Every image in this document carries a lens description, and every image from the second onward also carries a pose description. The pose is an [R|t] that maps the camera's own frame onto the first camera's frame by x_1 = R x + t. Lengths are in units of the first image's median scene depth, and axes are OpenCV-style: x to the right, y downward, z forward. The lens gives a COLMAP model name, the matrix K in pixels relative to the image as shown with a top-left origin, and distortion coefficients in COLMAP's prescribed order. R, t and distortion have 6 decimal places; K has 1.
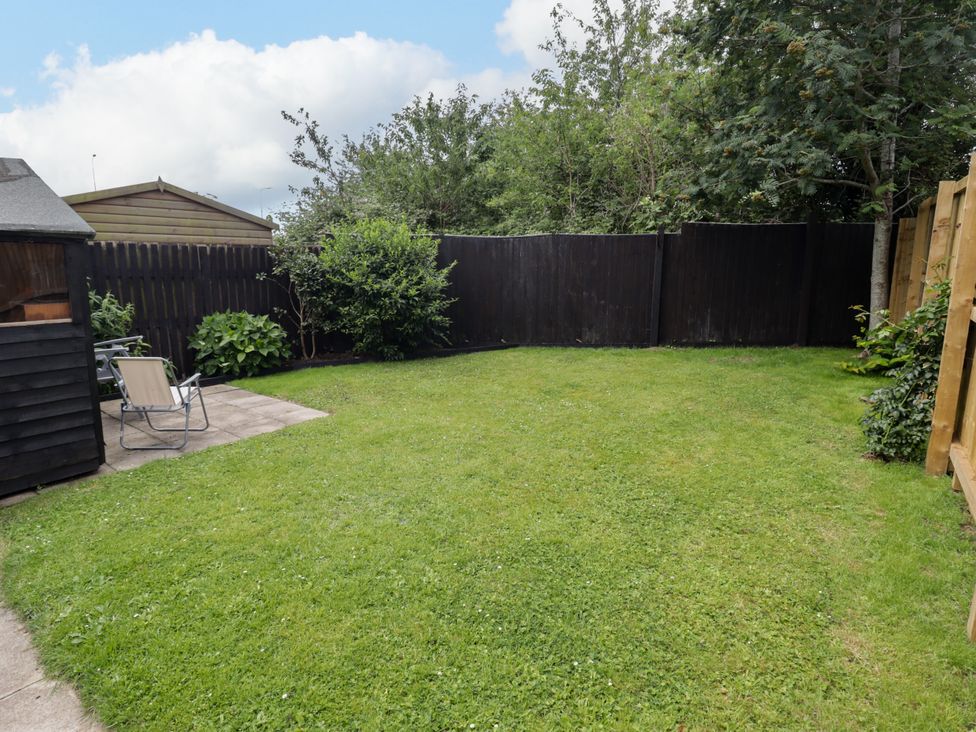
lens RADIAL K [[517.2, 0, 475.7], [0, 517.2, 354.4], [0, 0, 1]] dist [0.003253, -0.026370]
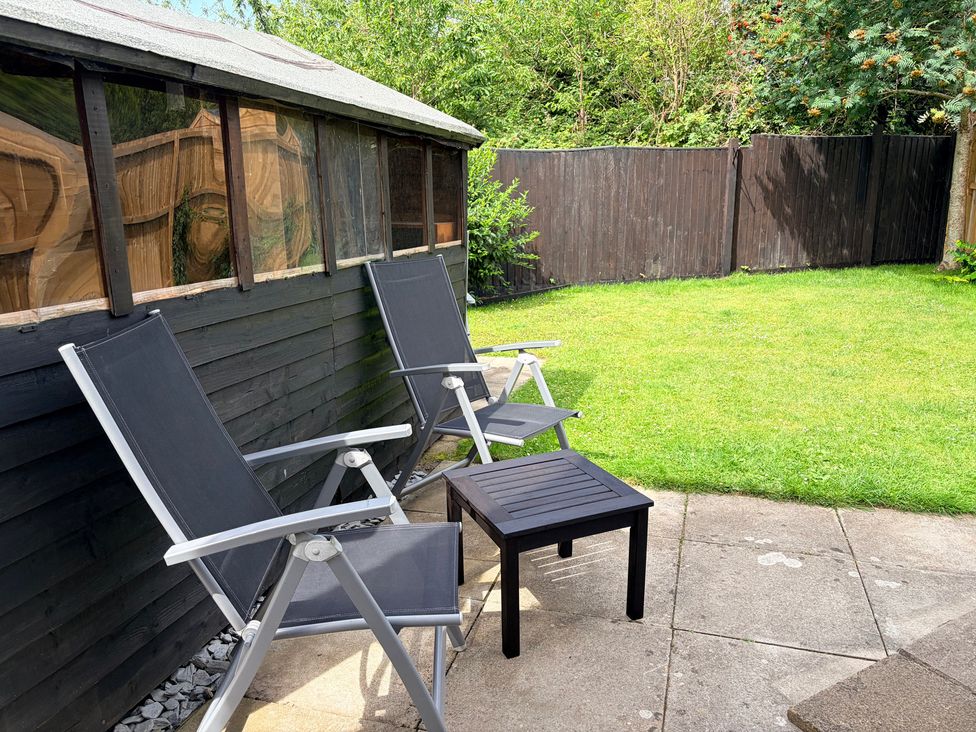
lens RADIAL K [[750.1, 0, 476.7], [0, 750.1, 381.1], [0, 0, 1]] dist [-0.003842, -0.002751]
pose [[0.938549, -0.094398, 0.331987, -0.510752], [0.070956, 0.994098, 0.082068, 0.027753], [-0.337774, -0.053468, 0.939707, -0.082532]]
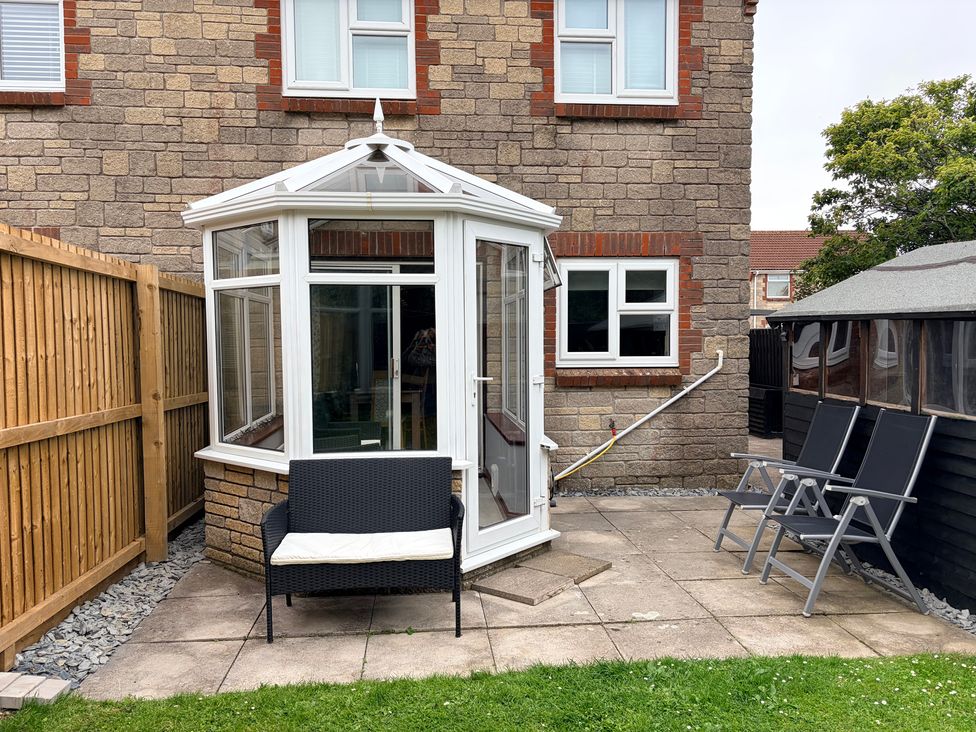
lens RADIAL K [[725.5, 0, 489.2], [0, 725.5, 369.5], [0, 0, 1]] dist [0.028298, -0.005703]
pose [[-0.733768, 0.044892, -0.677915, 0.148339], [-0.101949, 0.979241, 0.175195, -0.095195], [0.671707, 0.197665, -0.713959, 0.450384]]
